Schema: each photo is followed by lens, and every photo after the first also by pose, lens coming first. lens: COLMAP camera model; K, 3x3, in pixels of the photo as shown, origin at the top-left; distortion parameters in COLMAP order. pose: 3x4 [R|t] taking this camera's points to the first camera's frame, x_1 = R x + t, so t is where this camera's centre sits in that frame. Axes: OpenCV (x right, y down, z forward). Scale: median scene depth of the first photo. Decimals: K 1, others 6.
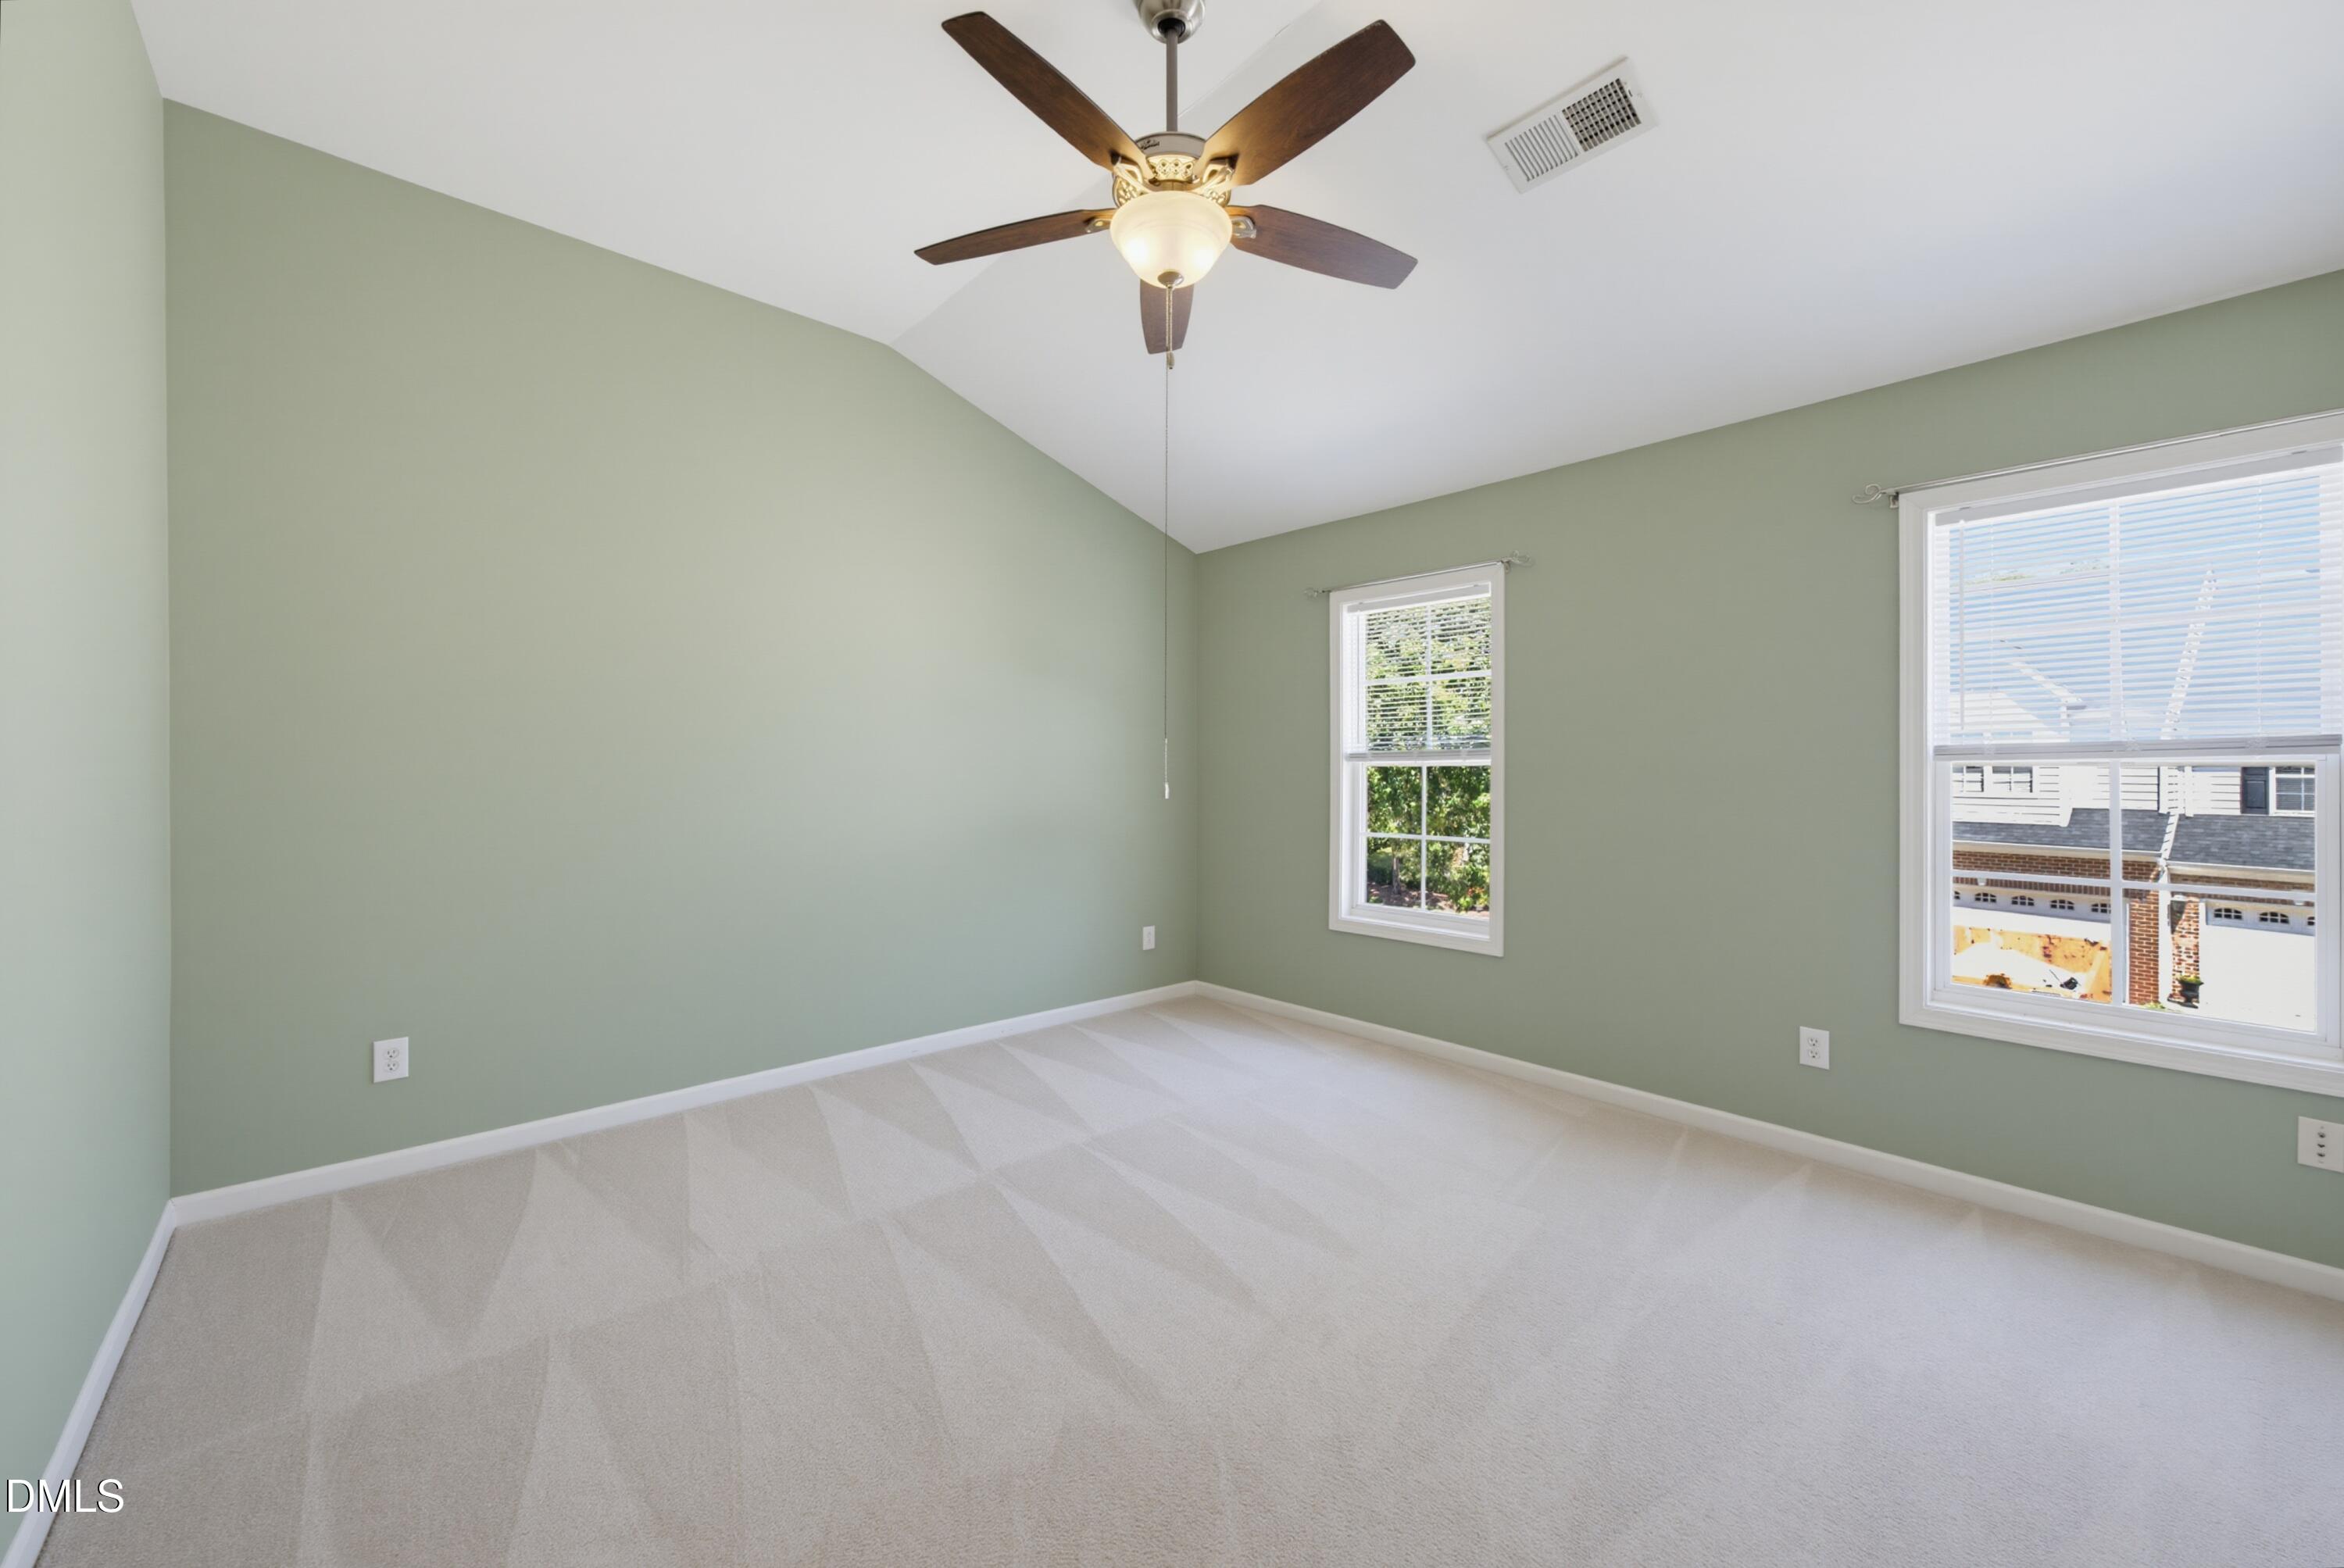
lens RADIAL K [[929.3, 0, 1173.8], [0, 929.3, 776.3], [0, 0, 1]] dist [-0.003205, 0.001347]
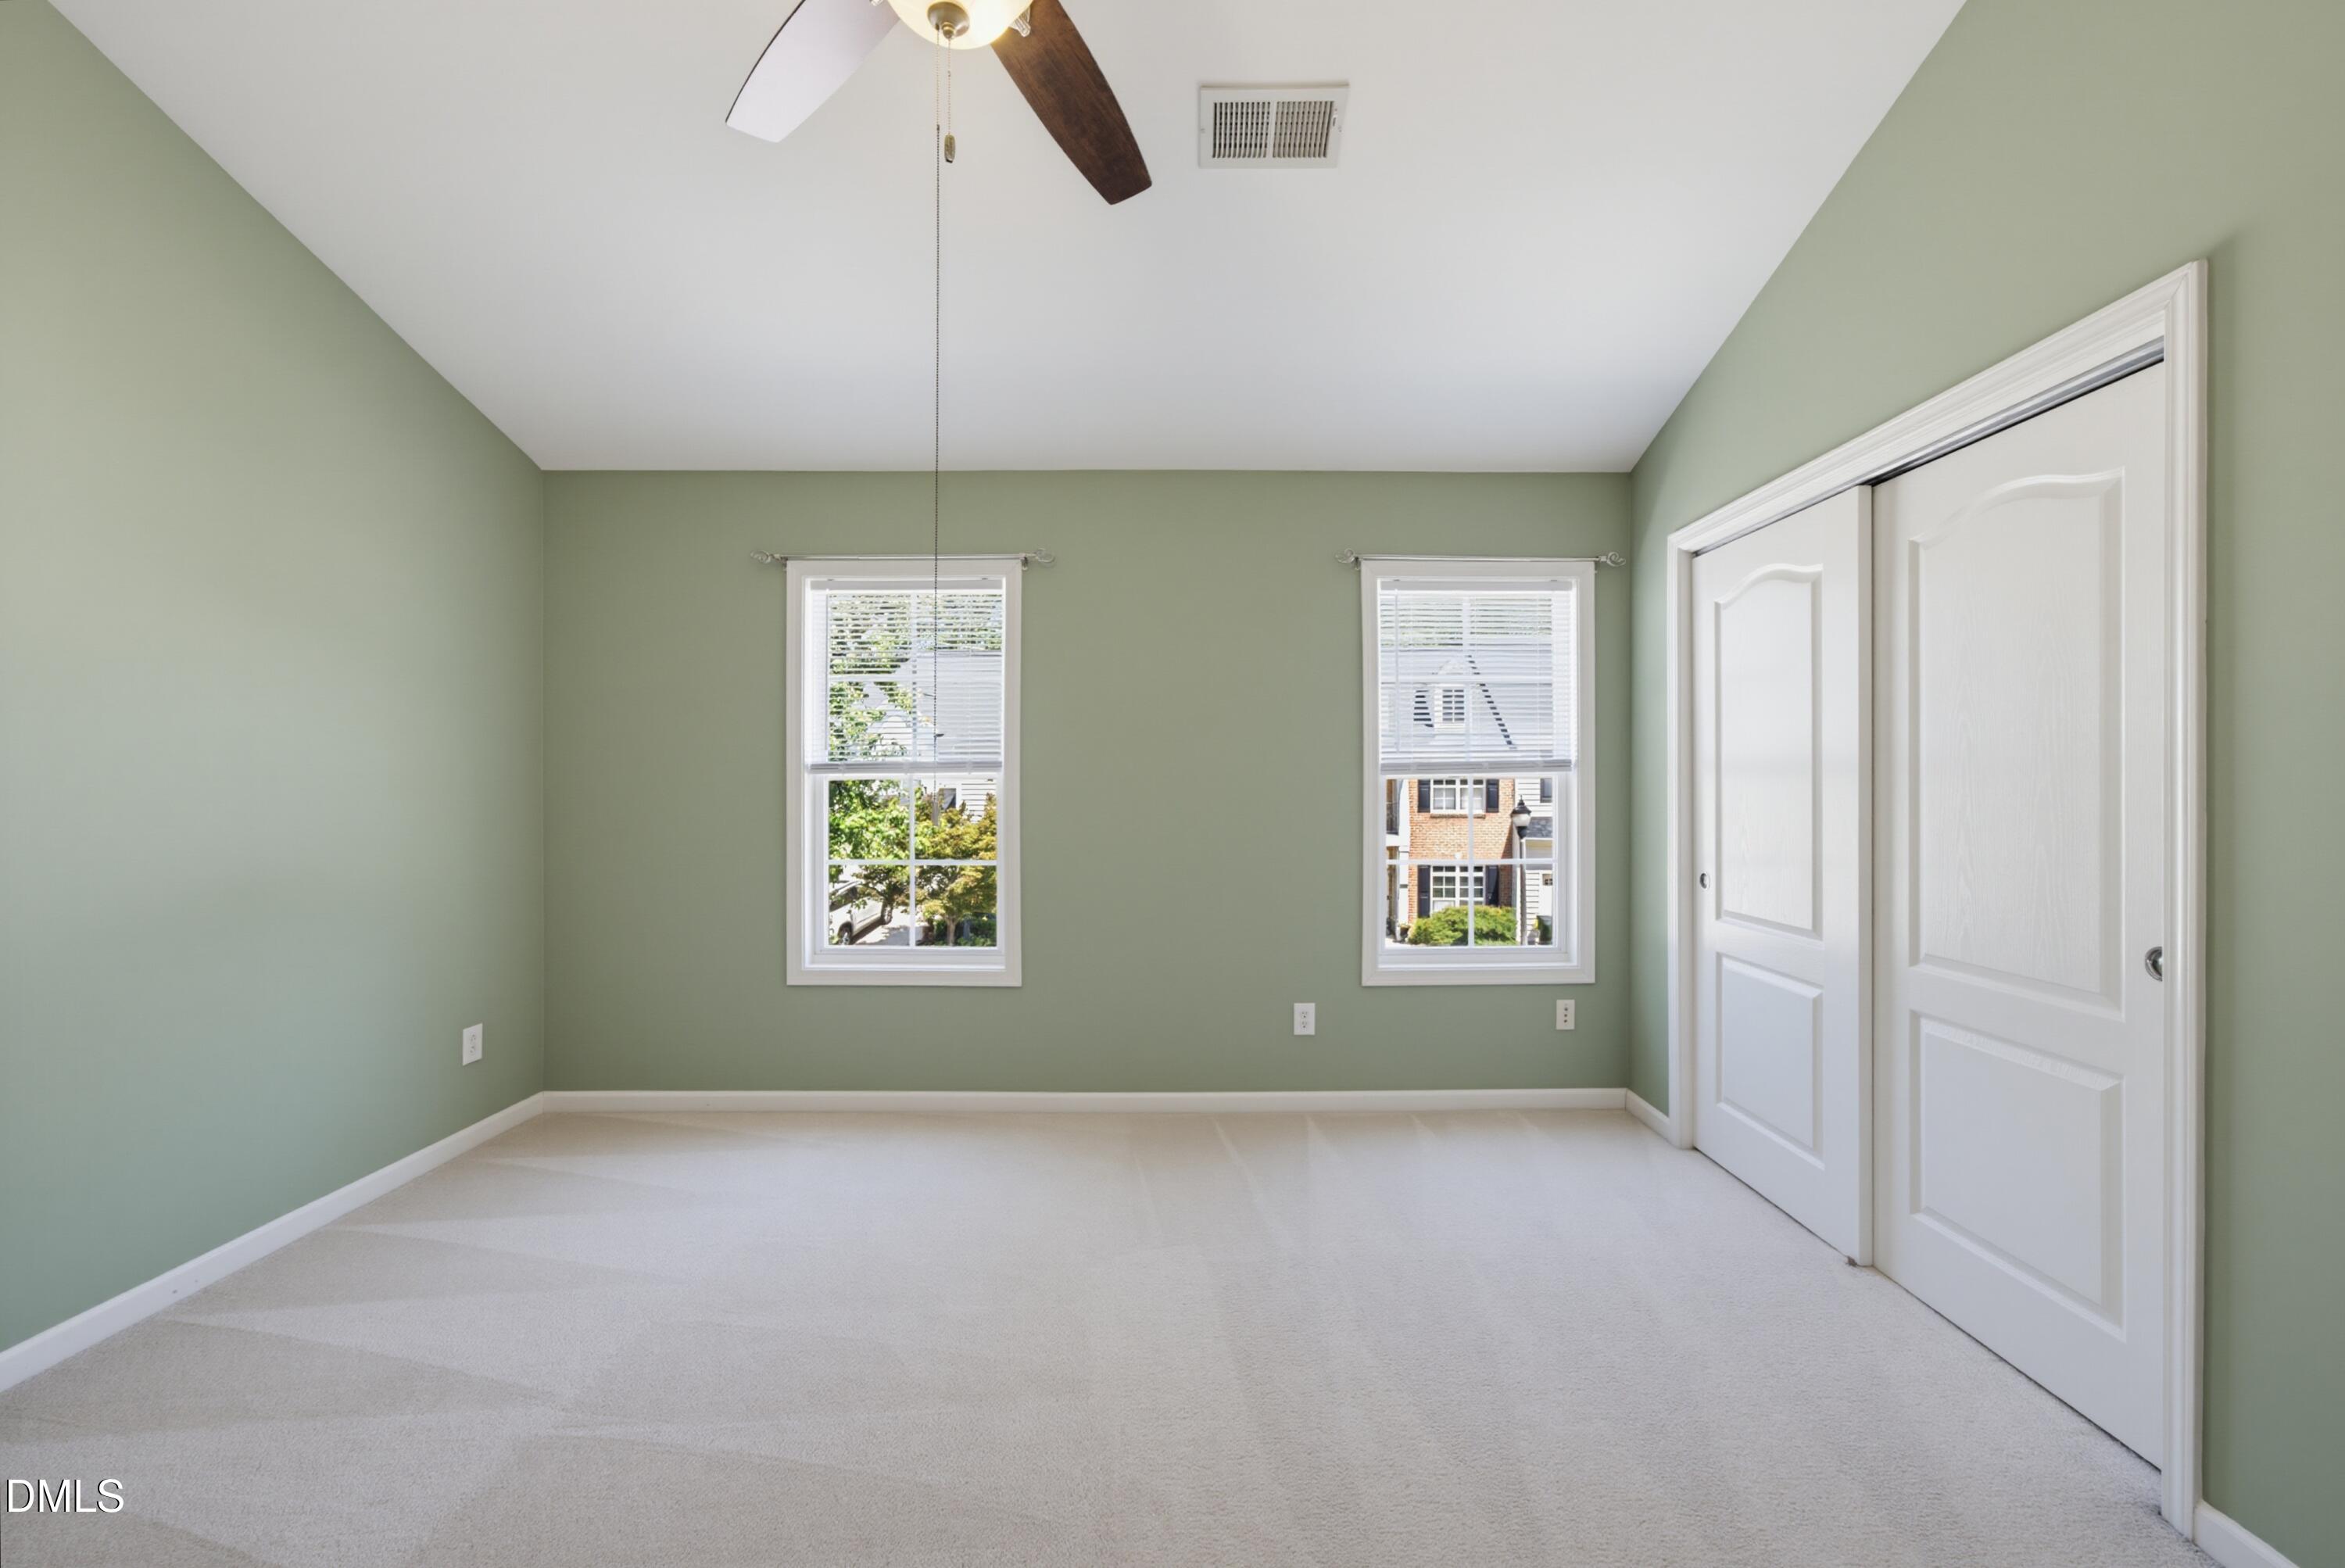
lens RADIAL K [[929.8, 0, 1189.6], [0, 929.8, 794.1], [0, 0, 1]] dist [-0.003205, 0.001347]
pose [[0.669947, -0.011745, 0.742316, -0.220935], [0.007656, 0.999931, 0.008912, -0.003700], [-0.742369, -0.000288, 0.669991, 0.251302]]
